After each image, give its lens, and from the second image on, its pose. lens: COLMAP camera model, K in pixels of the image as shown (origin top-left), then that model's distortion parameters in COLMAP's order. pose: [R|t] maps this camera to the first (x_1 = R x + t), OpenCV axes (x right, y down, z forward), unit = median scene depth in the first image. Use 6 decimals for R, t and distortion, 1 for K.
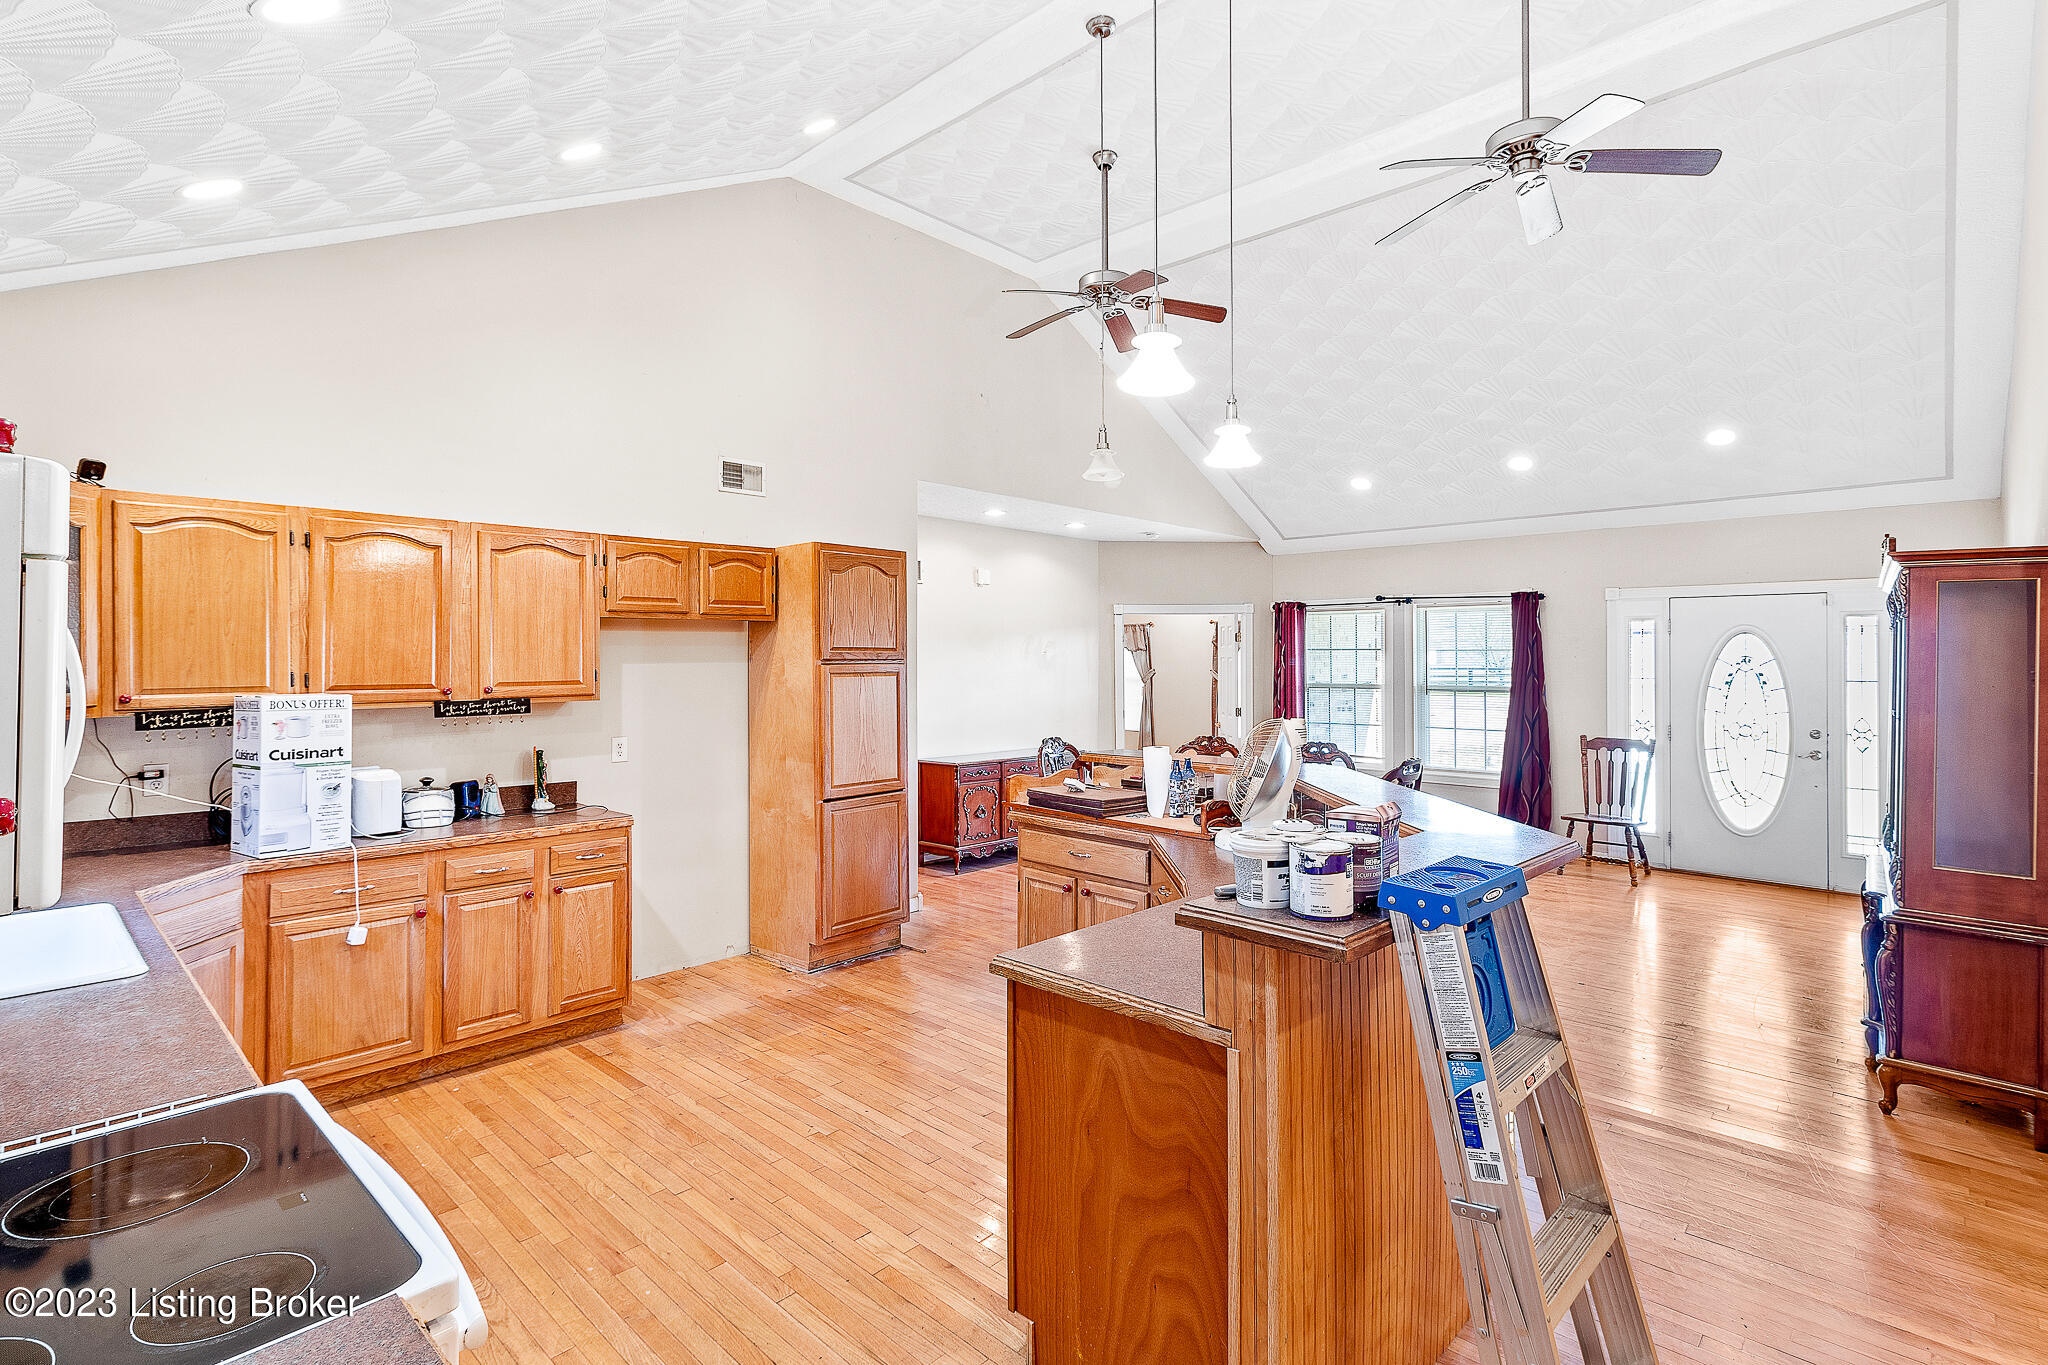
lens RADIAL K [[961.6, 0, 1025.3], [0, 961.6, 656.8], [0, 0, 1]] dist [-0.004050, -0.000224]
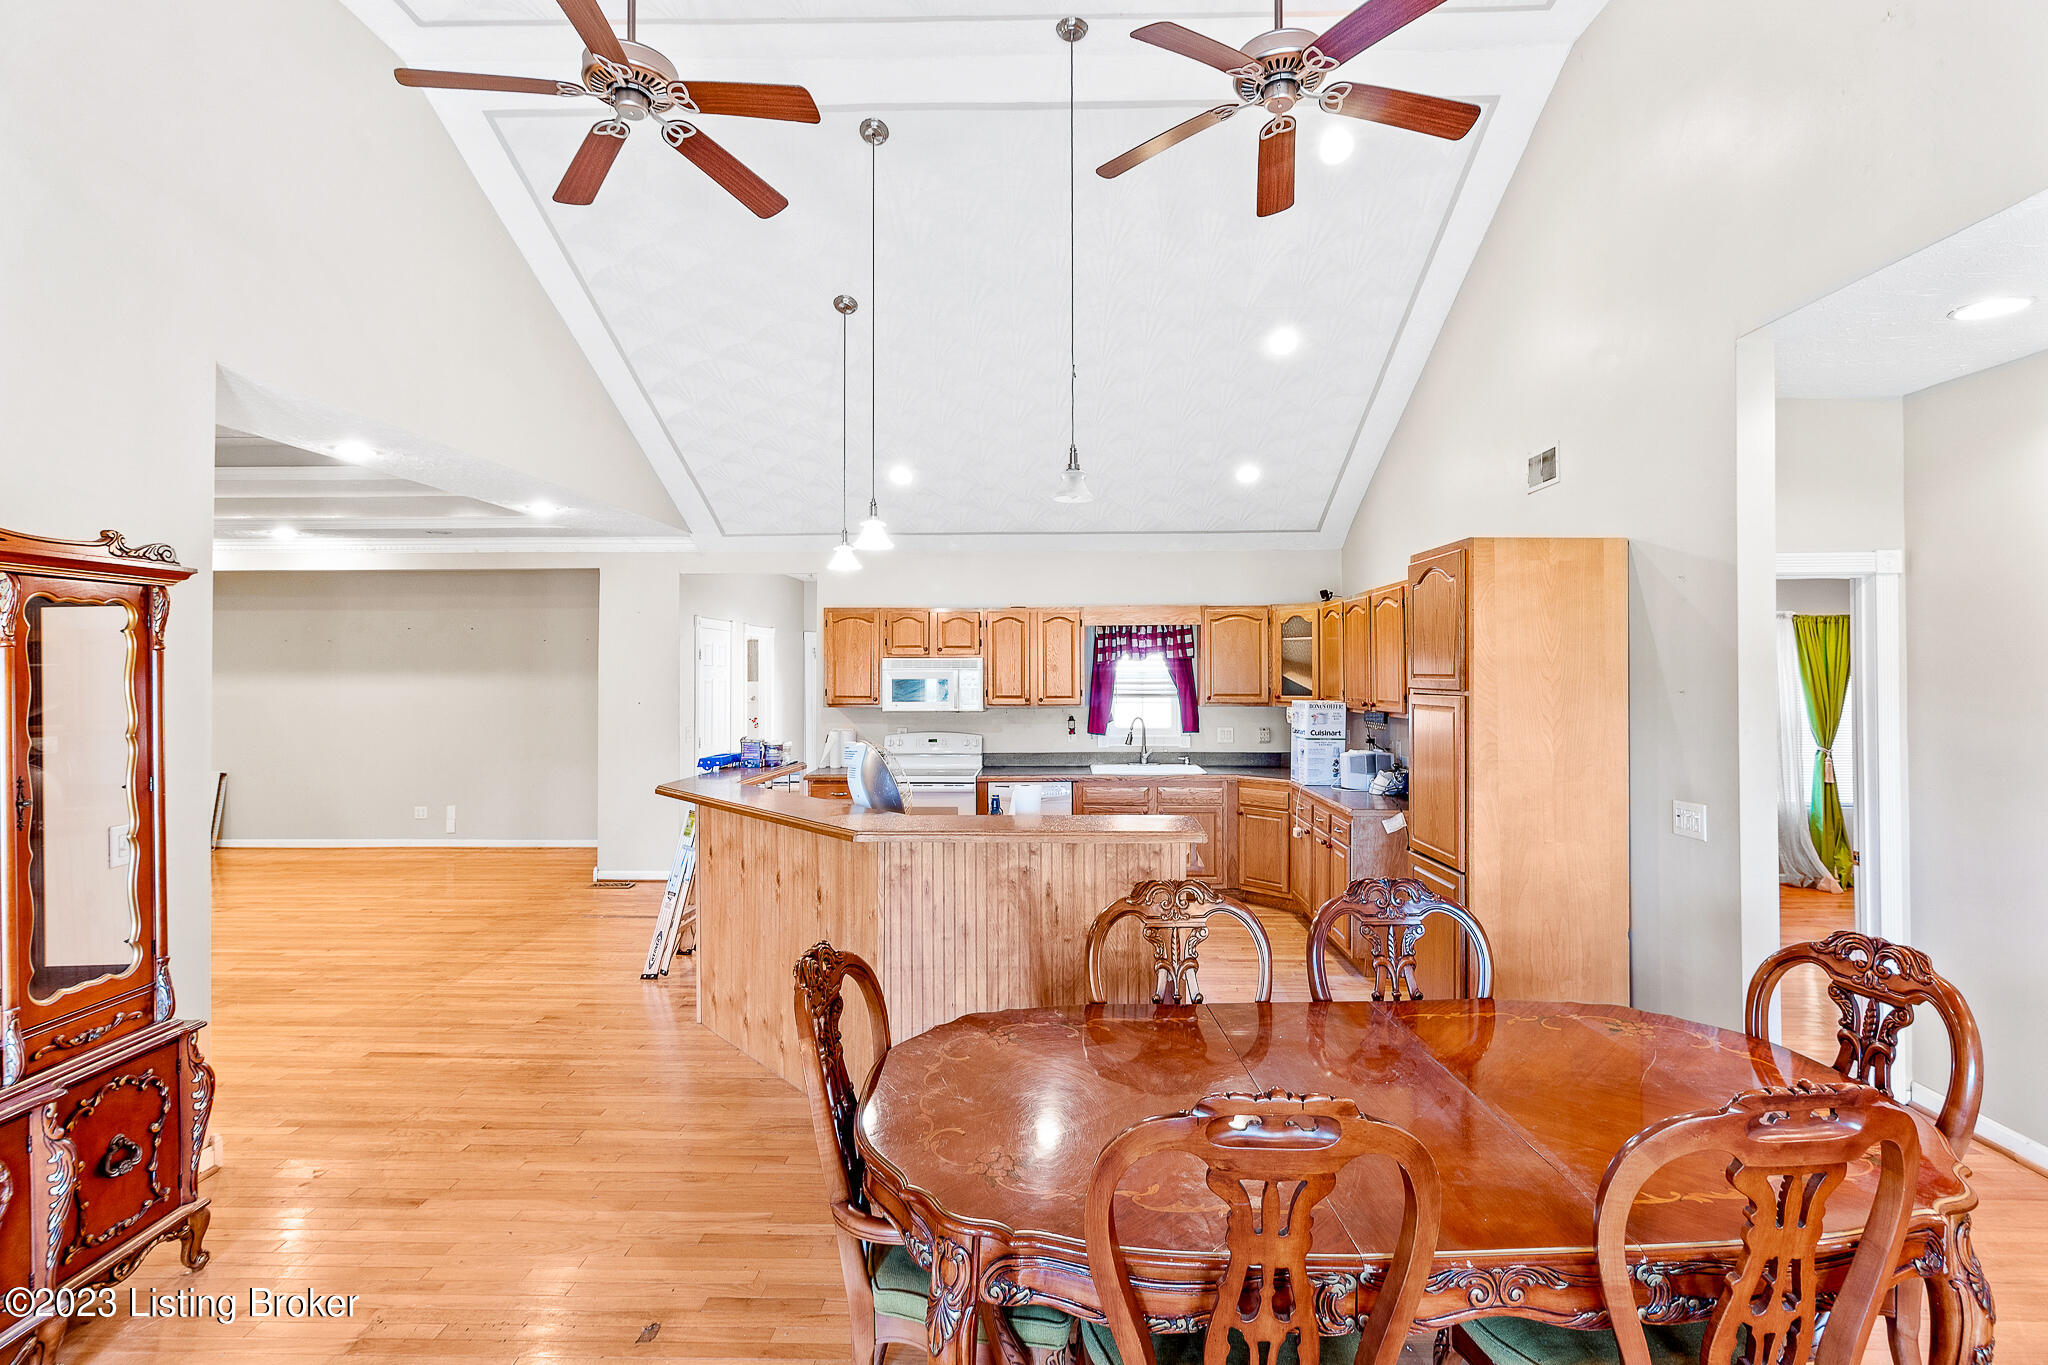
lens RADIAL K [[961.6, 0, 1025.3], [0, 961.6, 656.8], [0, 0, 1]] dist [-0.004050, -0.000224]
pose [[-0.751263, -0.008466, -0.659948, 0.749035], [0.002662, 0.999871, -0.015858, -0.015525], [0.659997, -0.013671, -0.751144, 1.679256]]
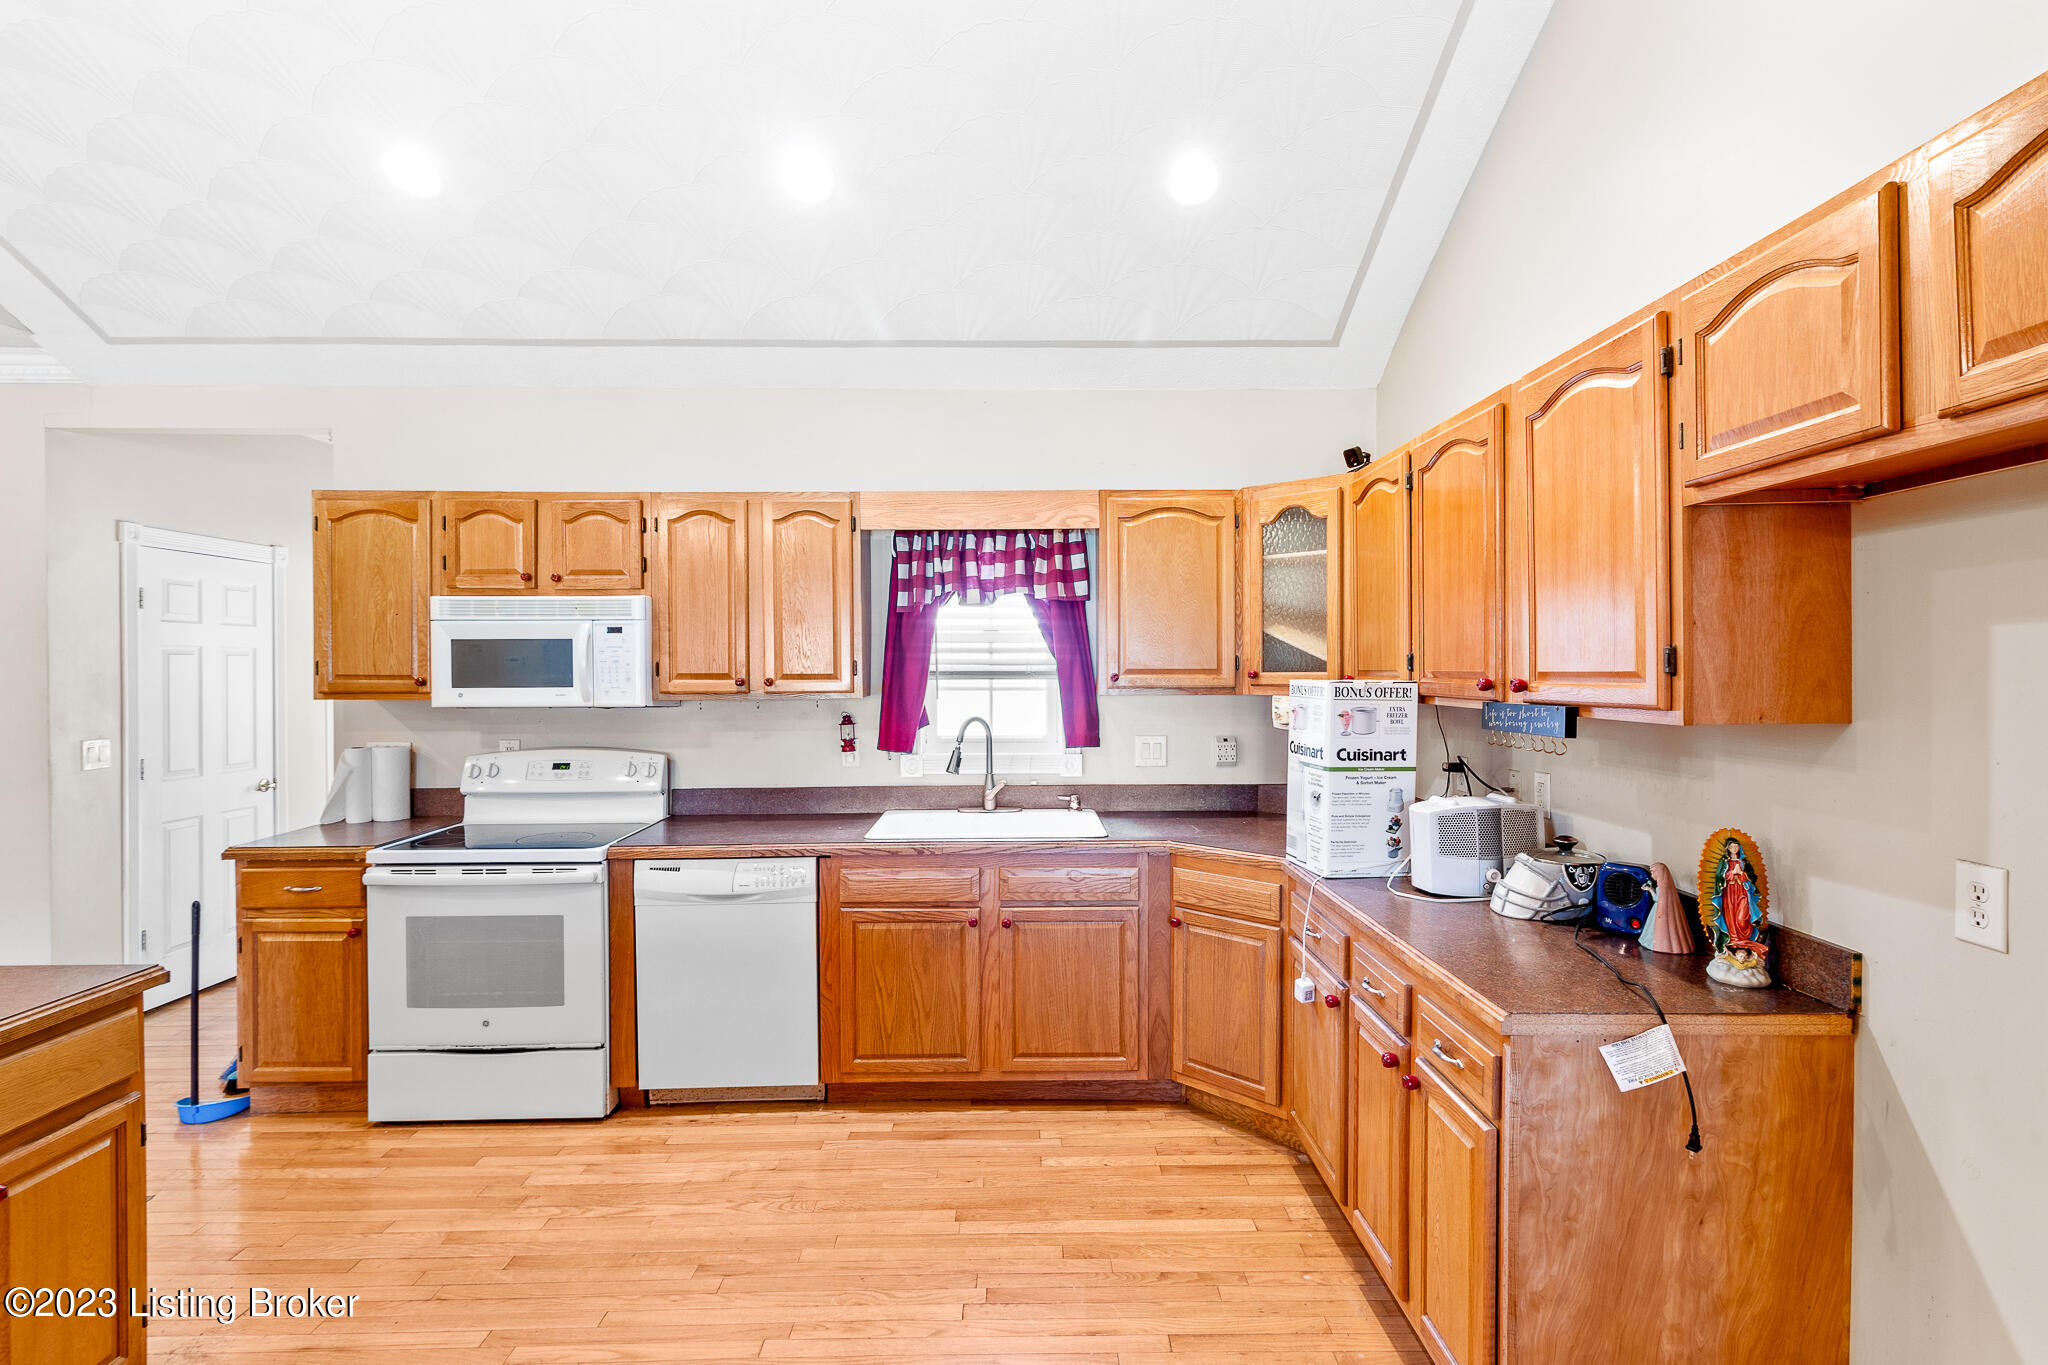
lens RADIAL K [[979.1, 0, 1024.0], [0, 979.1, 682.5], [0, 0, 1]] dist [-0.000678, -0.000066]
pose [[-0.719116, 0.014686, -0.694734, 0.012992], [0.004516, 0.999854, 0.016462, 0.021845], [0.694875, 0.008700, -0.719078, 1.160102]]
